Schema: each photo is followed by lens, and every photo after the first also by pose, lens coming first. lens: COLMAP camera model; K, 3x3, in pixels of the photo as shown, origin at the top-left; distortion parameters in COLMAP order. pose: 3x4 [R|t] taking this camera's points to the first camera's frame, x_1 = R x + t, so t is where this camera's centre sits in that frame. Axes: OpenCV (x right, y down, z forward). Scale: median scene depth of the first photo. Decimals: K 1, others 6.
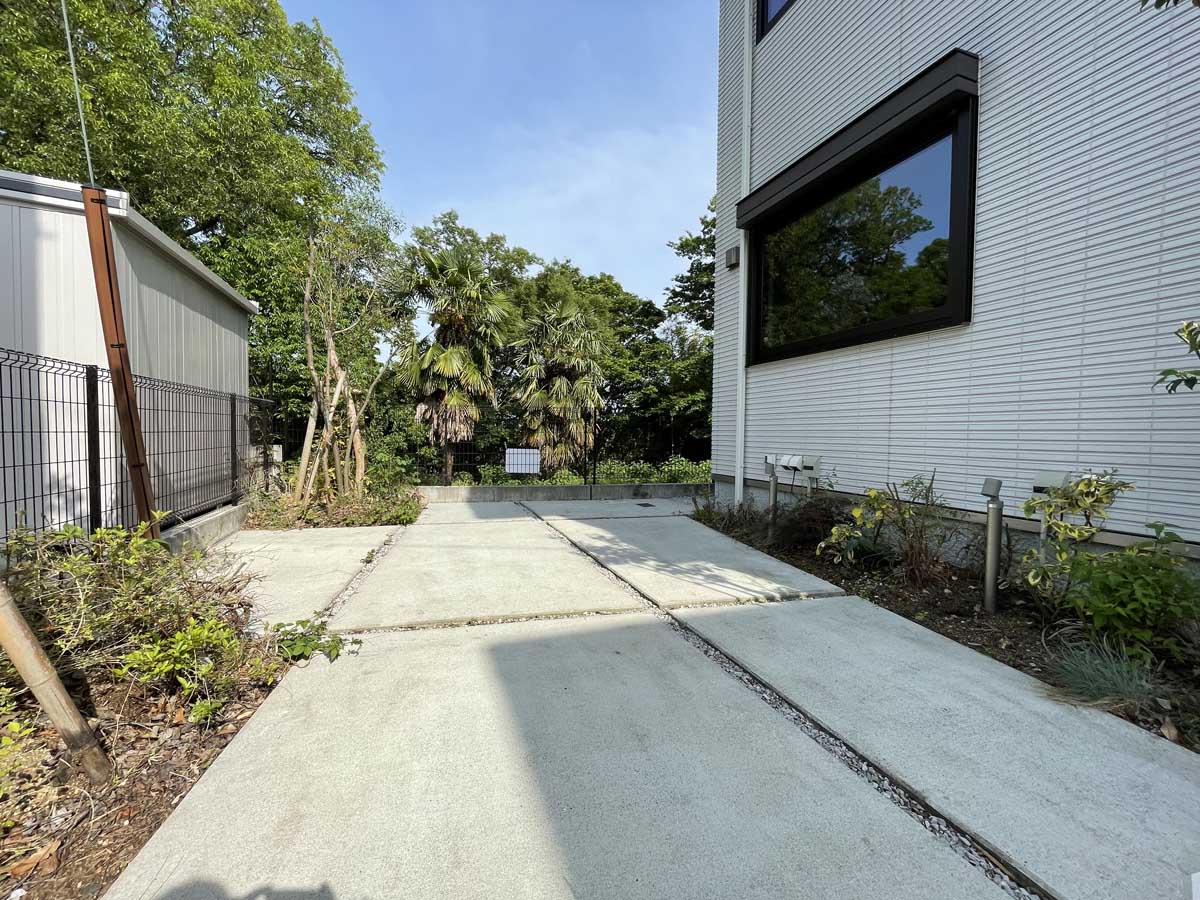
lens RADIAL K [[488.1, 0, 596.6], [0, 488.1, 449.1], [0, 0, 1]] dist [0.000627, -0.000642]
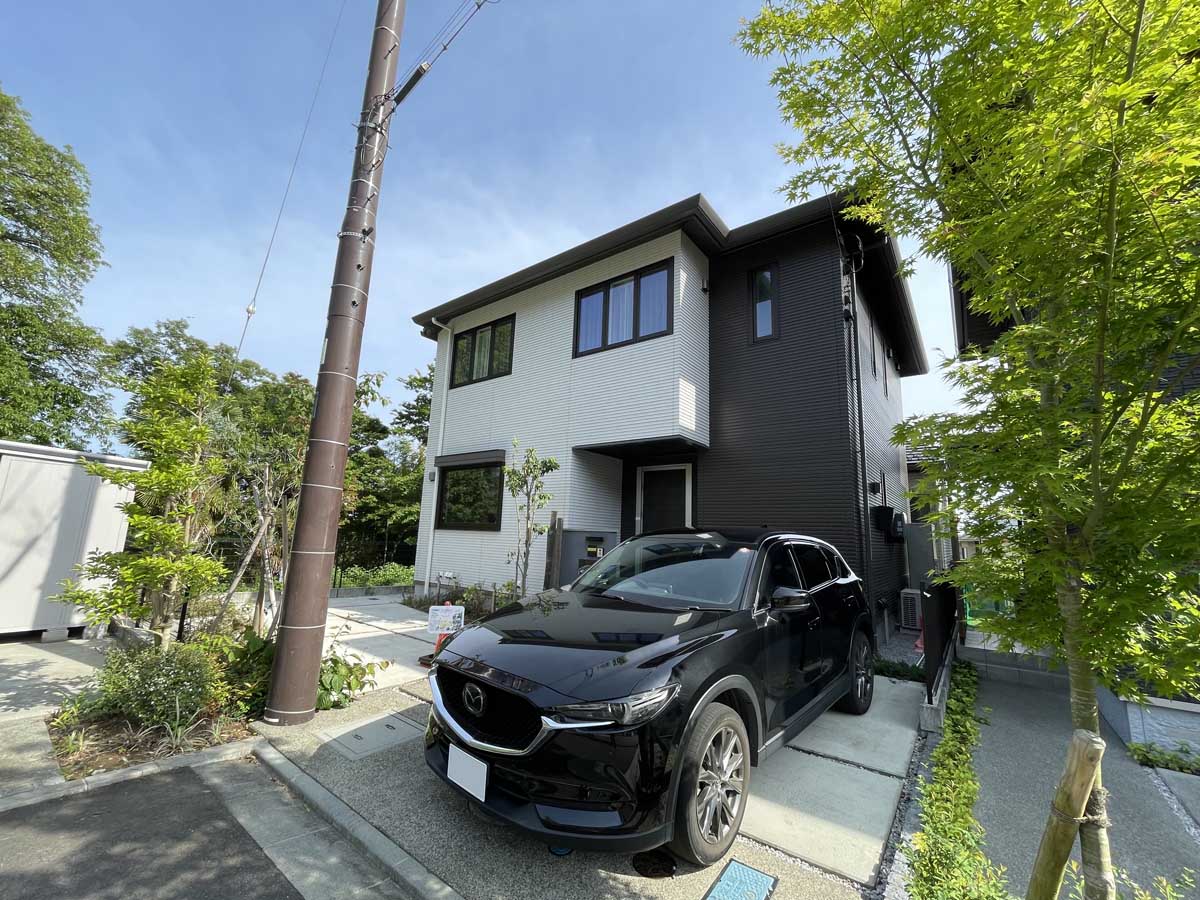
lens RADIAL K [[488.1, 0, 597.2], [0, 488.1, 446.4], [0, 0, 1]] dist [0.000627, -0.000642]
pose [[0.846647, 0.114690, 0.519649, -0.049317], [-0.007533, 0.978985, -0.203795, -0.018320], [-0.532101, 0.168628, 0.829719, -0.246218]]
